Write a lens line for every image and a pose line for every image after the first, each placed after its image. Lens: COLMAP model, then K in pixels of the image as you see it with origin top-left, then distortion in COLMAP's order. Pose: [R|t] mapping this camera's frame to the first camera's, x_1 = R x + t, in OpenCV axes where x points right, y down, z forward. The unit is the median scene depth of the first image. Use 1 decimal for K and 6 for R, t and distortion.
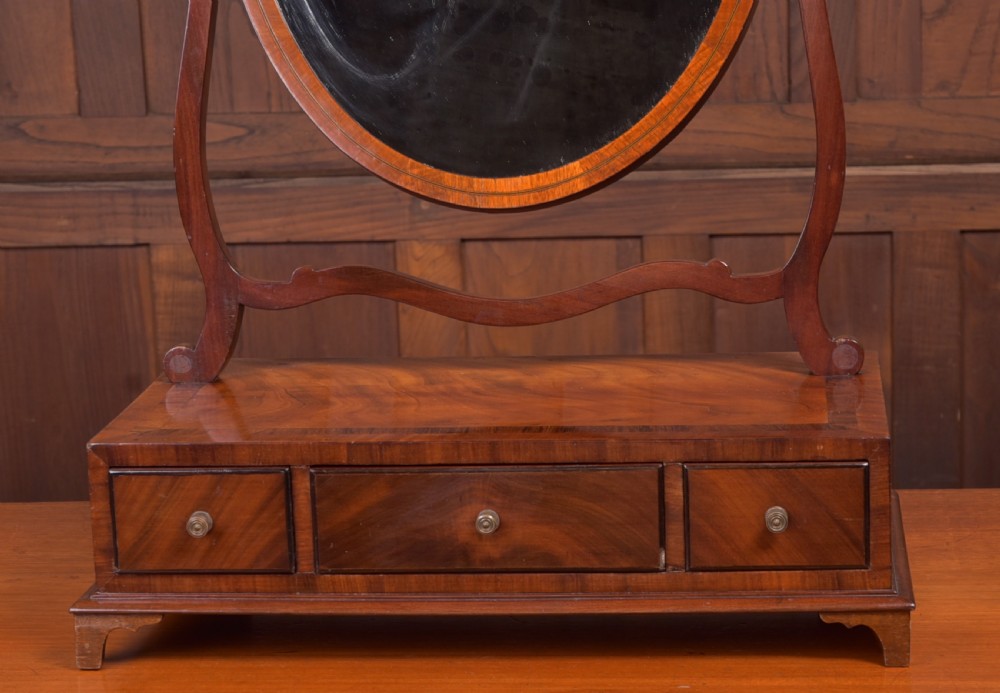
lens RADIAL K [[2635.5, 0, 599.0], [0, 2635.5, 432.0], [0, 0, 1]] dist [0.041894, 0.615256]
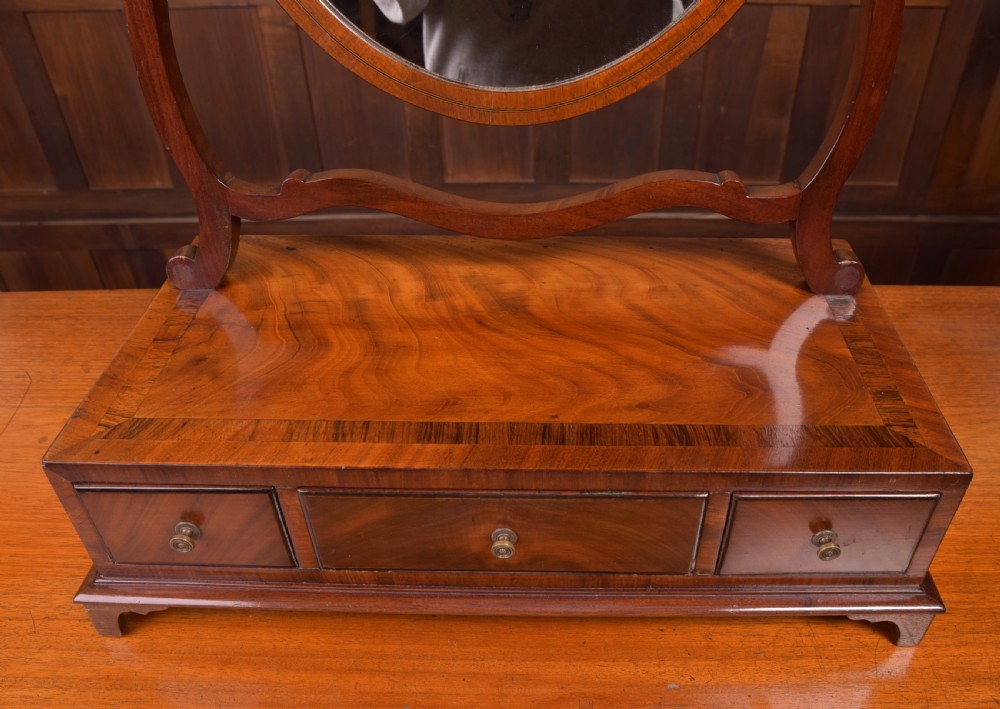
lens RADIAL K [[790.8, 0, 534.5], [0, 790.8, 386.9], [0, 0, 1]] dist [-0.121815, 0.077049]
pose [[0.998454, -0.014468, 0.053671, -0.045139], [-0.010431, 0.899615, 0.436558, -0.127927], [-0.054600, -0.436443, 0.898074, 0.777200]]
